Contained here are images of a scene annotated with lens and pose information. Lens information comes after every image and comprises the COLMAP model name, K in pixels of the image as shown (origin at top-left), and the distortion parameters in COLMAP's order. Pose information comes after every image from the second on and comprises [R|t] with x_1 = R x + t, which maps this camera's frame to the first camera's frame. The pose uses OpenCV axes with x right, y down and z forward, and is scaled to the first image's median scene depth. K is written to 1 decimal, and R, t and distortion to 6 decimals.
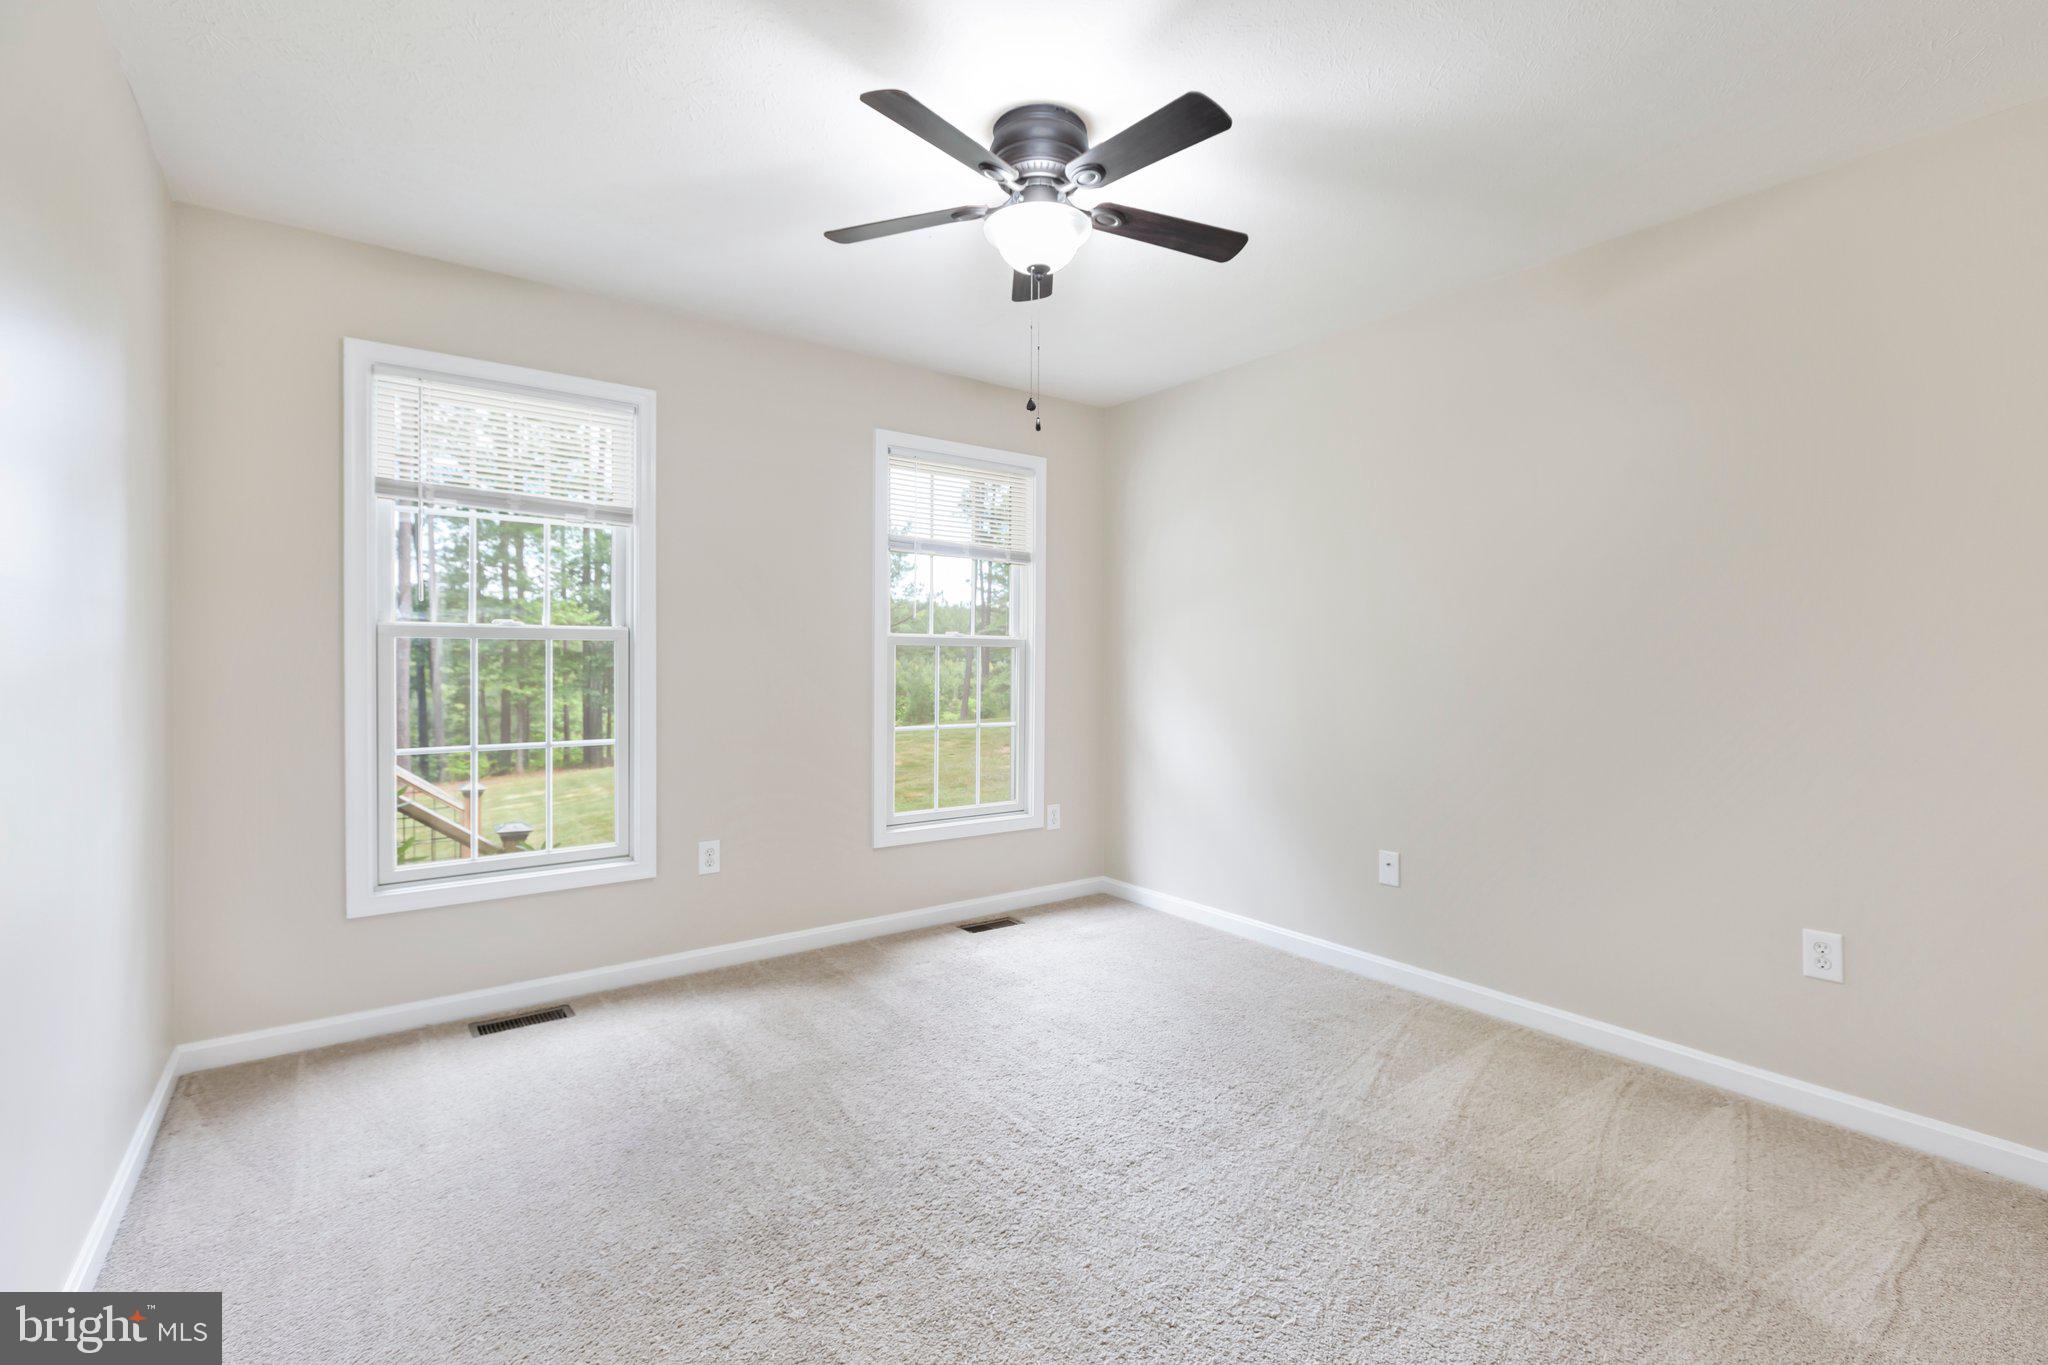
lens RADIAL K [[908.7, 0, 1015.5], [0, 908.7, 665.0], [0, 0, 1]] dist [-0.001661, -0.000144]
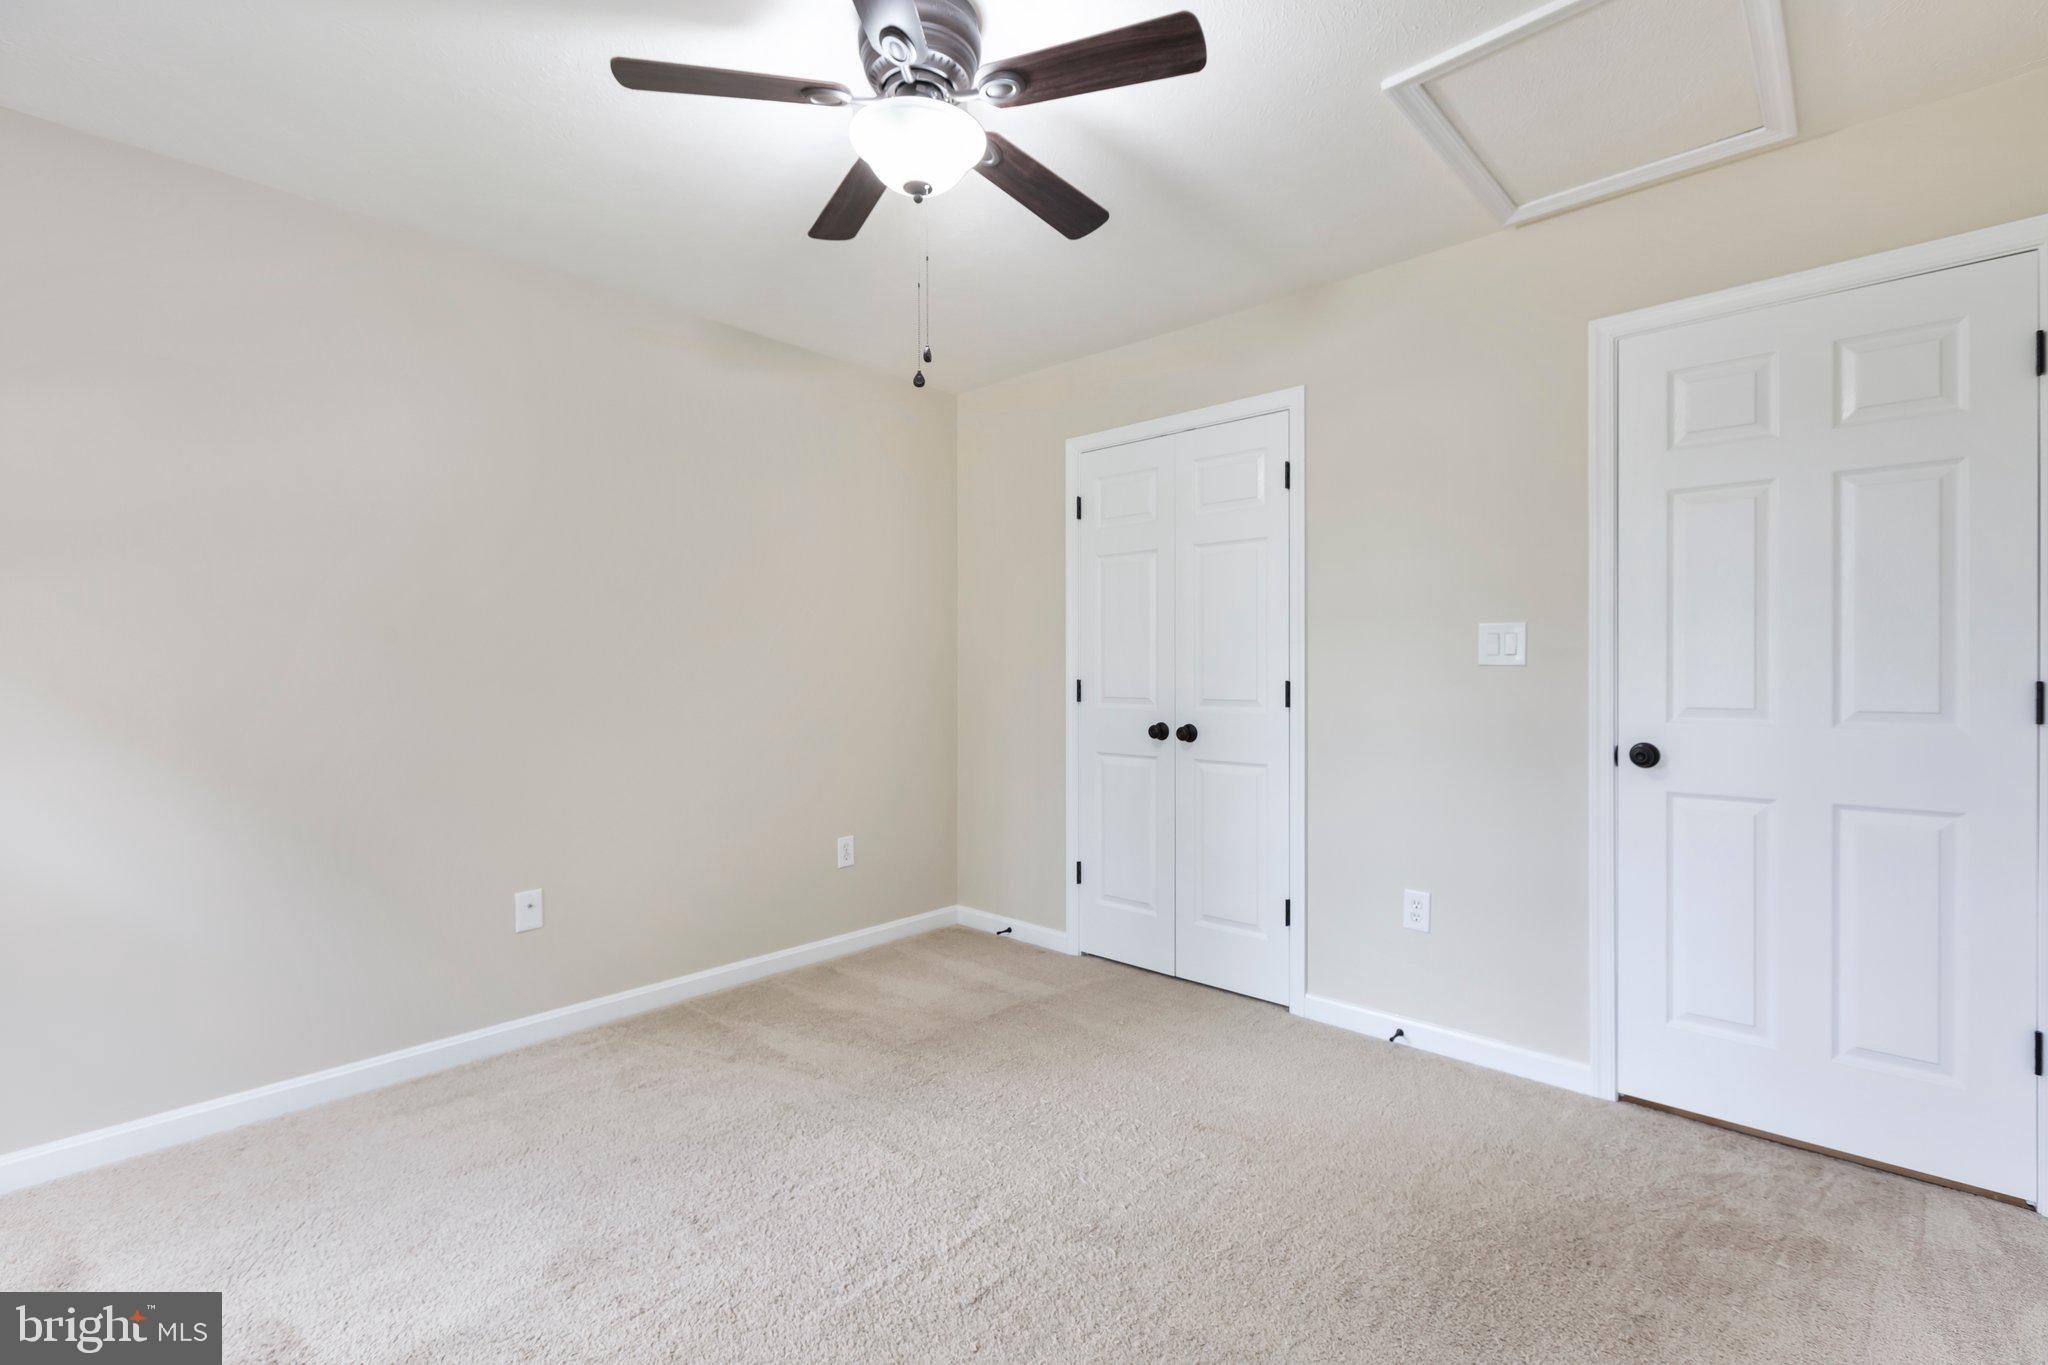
lens RADIAL K [[908.7, 0, 1028.9], [0, 908.7, 667.3], [0, 0, 1]] dist [-0.001661, -0.000144]
pose [[-0.198141, -0.006835, 0.980150, -0.713069], [0.006518, 0.999944, 0.008291, -0.017157], [-0.980152, 0.008031, -0.198085, 0.948292]]
